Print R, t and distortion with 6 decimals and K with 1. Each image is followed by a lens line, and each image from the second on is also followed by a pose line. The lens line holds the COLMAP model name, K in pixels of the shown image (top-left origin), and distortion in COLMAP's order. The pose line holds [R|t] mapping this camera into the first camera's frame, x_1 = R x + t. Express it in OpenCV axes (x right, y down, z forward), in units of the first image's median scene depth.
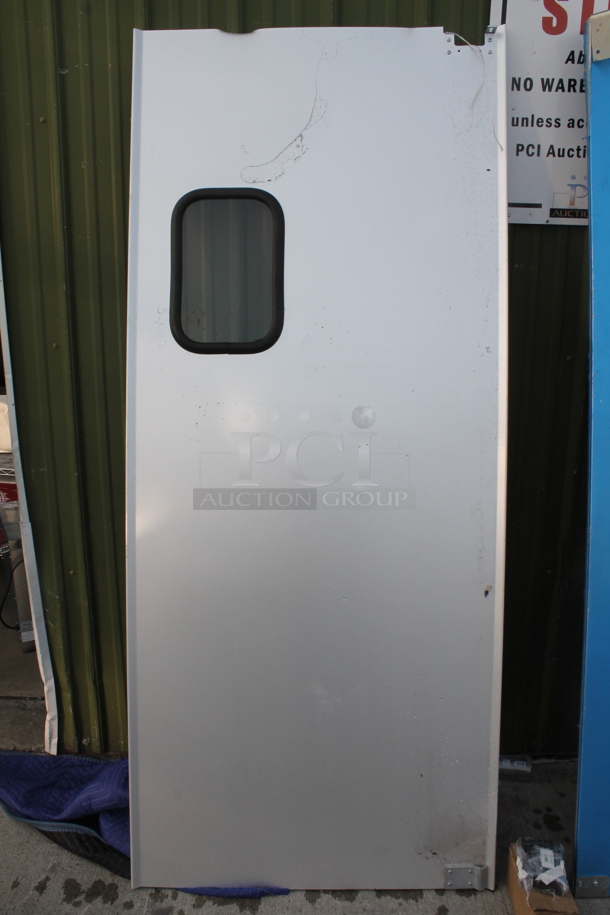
lens RADIAL K [[763.7, 0, 305.0], [0, 763.7, 457.5], [0, 0, 1]] dist [-0.157704, 0.140206]
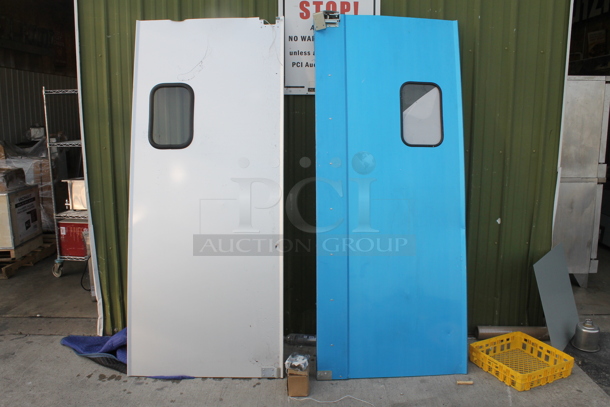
lens RADIAL K [[509.2, 0, 305.0], [0, 509.2, 203.5], [0, 0, 1]] dist [-0.157704, 0.140206]
pose [[0.999984, -0.004875, 0.002868, 0.324435], [0.005108, 0.996122, -0.087832, 0.183780], [-0.002428, 0.087845, 0.996131, -0.606993]]
